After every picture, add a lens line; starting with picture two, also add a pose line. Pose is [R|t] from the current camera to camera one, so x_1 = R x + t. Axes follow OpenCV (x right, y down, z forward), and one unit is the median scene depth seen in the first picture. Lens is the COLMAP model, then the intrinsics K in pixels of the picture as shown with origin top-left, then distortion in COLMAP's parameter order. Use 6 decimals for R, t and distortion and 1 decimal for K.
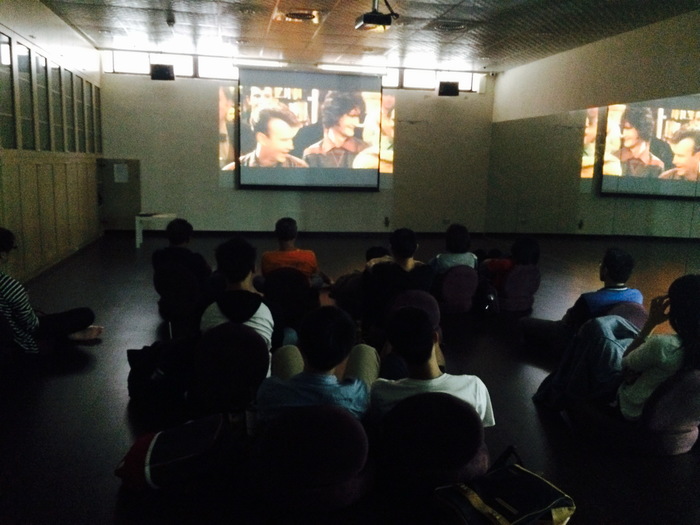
lens RADIAL K [[593.8, 0, 350.0], [0, 593.8, 262.5], [0, 0, 1]] dist [0.094010, -0.118326]
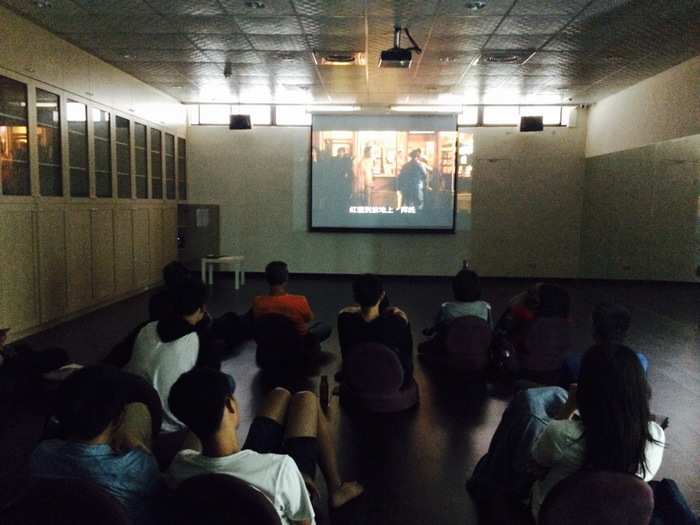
lens RADIAL K [[593.8, 0, 350.0], [0, 593.8, 262.5], [0, 0, 1]] dist [0.094010, -0.118326]
pose [[0.972121, 0.008419, -0.234329, 0.119655], [-0.024849, 0.997427, -0.067252, -0.005672], [0.233160, 0.071200, 0.969828, 0.048488]]
